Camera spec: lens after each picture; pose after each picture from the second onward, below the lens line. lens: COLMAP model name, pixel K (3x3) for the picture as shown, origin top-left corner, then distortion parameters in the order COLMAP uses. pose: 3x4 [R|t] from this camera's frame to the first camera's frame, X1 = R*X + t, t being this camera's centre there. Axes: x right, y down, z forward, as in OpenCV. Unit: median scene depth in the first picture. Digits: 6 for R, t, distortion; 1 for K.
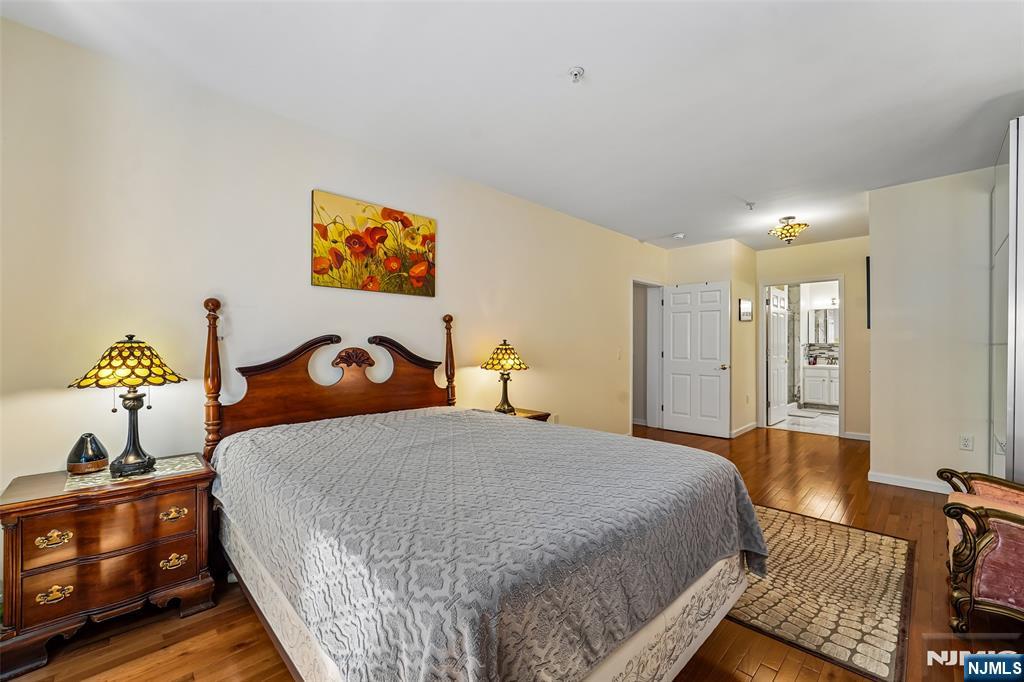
lens RADIAL K [[424.0, 0, 509.4], [0, 424.0, 343.5], [0, 0, 1]] dist [-0.002052, 0.000164]
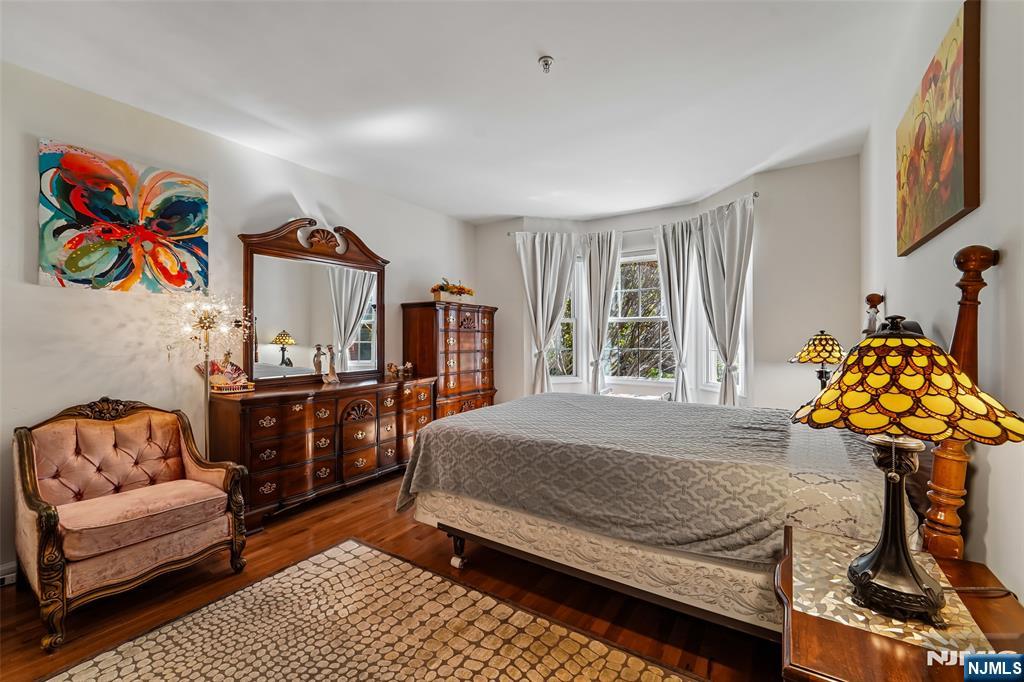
lens RADIAL K [[424.0, 0, 509.4], [0, 424.0, 343.5], [0, 0, 1]] dist [-0.002052, 0.000164]
pose [[-0.978075, 0.005133, -0.208190, 0.488427], [0.003027, 0.999941, 0.010433, 0.007757], [0.208232, 0.009574, -0.978033, 2.133030]]
